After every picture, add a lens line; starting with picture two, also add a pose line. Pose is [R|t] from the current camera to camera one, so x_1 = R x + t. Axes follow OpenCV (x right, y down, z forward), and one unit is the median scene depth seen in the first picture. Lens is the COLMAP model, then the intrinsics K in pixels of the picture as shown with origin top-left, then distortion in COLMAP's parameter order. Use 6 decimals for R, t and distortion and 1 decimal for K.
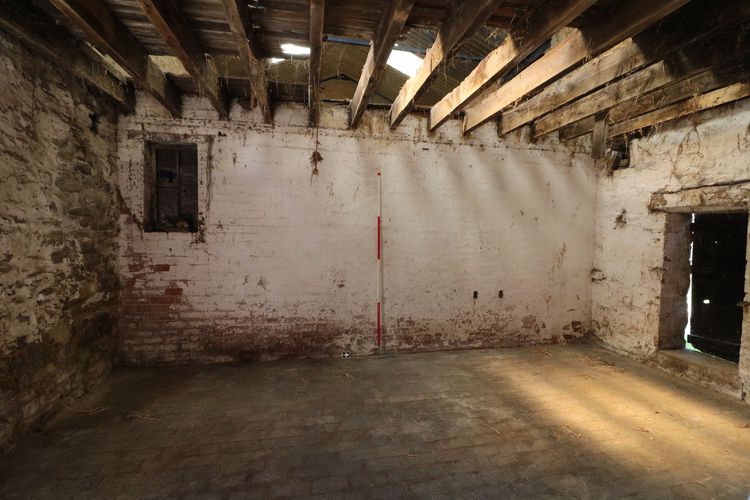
lens RADIAL K [[348.0, 0, 378.4], [0, 348.0, 247.6], [0, 0, 1]] dist [0.000462, -0.013516]
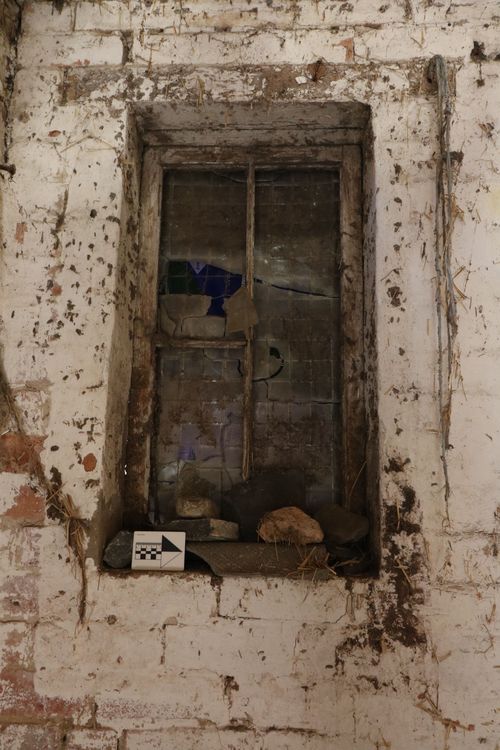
lens RADIAL K [[596.5, 0, 250.0], [0, 596.5, 375.0], [0, 0, 1]] dist [0.010513, -0.003232]
pose [[0.968779, -0.037099, -0.245134, -0.507543], [-0.016261, 0.977104, -0.212139, -0.078126], [0.247392, 0.209502, 0.945995, 0.691937]]
